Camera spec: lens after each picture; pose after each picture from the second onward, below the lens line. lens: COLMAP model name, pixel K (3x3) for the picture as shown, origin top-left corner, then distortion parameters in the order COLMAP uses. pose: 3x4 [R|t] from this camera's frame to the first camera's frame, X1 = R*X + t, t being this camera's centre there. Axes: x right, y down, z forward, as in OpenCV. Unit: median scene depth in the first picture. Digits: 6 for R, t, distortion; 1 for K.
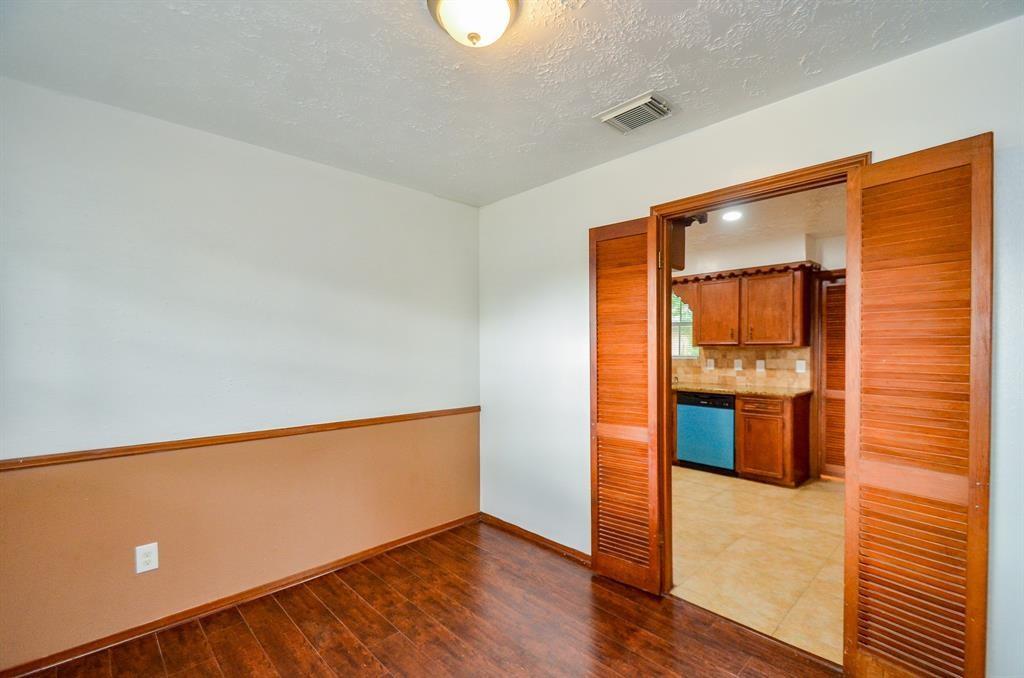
lens RADIAL K [[447.7, 0, 507.9], [0, 447.7, 346.3], [0, 0, 1]] dist [-0.003168, -0.000912]
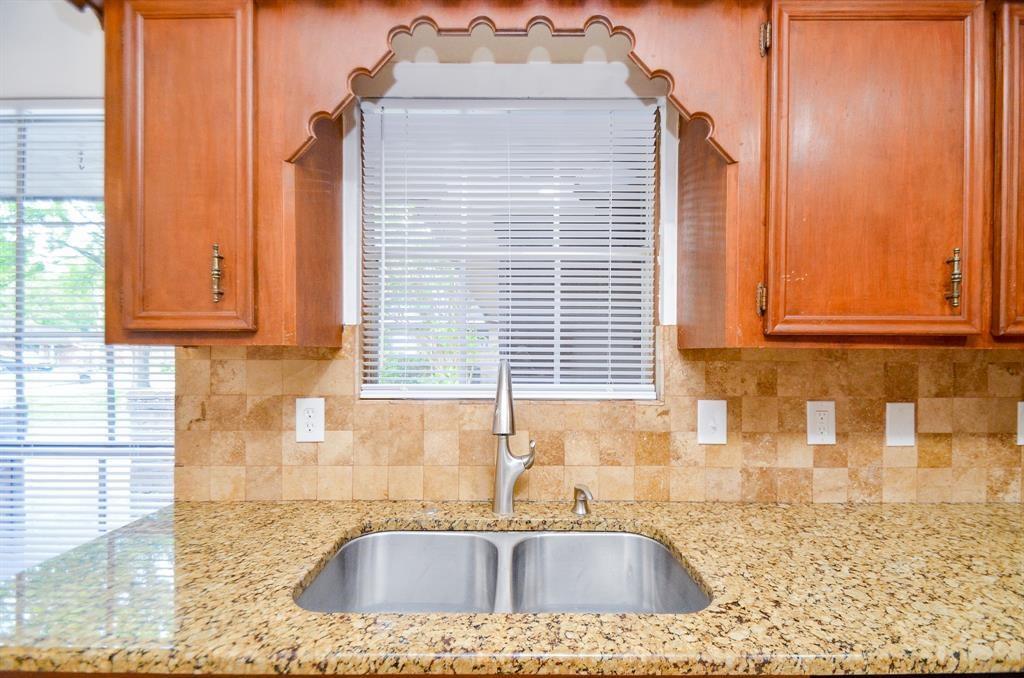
lens RADIAL K [[447.7, 0, 512.2], [0, 447.7, 345.6], [0, 0, 1]] dist [-0.003168, -0.000912]
pose [[0.689852, 0.005634, 0.723928, 0.216199], [-0.010670, 0.999940, 0.002386, 0.000055], [-0.723871, -0.009371, 0.689871, 0.956303]]
